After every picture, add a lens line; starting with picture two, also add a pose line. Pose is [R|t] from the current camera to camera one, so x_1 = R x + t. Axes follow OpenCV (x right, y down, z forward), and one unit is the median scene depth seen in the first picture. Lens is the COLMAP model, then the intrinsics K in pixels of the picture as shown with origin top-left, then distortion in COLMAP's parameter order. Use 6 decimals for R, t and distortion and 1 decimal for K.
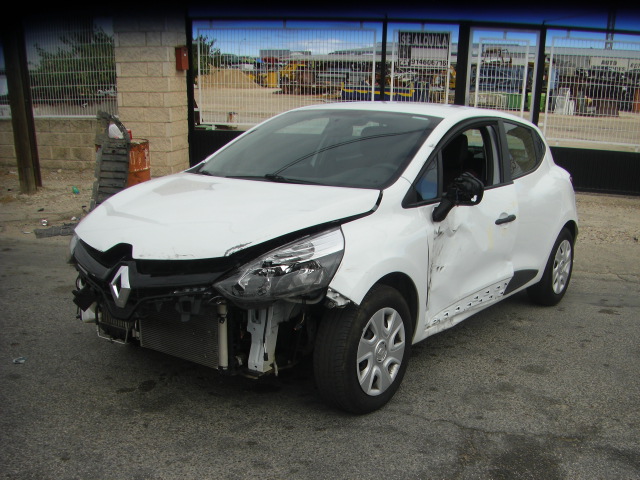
lens RADIAL K [[721.1, 0, 352.8], [0, 721.1, 366.7], [0, 0, 1]] dist [-0.189721, 0.109736]
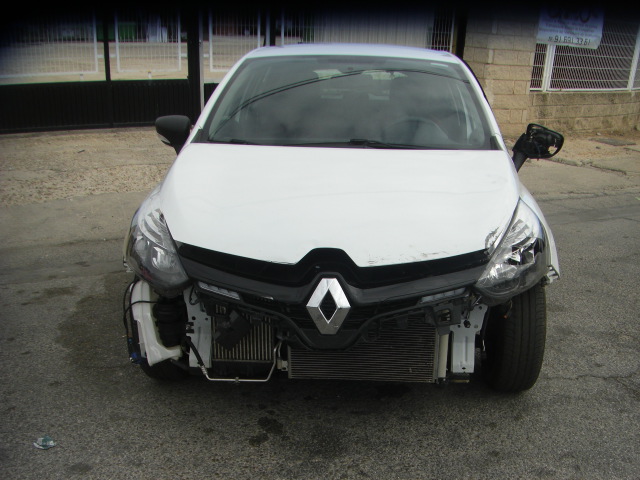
lens RADIAL K [[721.1, 0, 352.8], [0, 721.1, 366.7], [0, 0, 1]] dist [-0.189721, 0.109736]
pose [[0.840681, -0.236376, 0.487218, -0.631087], [0.189455, 0.971229, 0.144298, -0.143529], [-0.507308, -0.029003, 0.861276, 0.305297]]
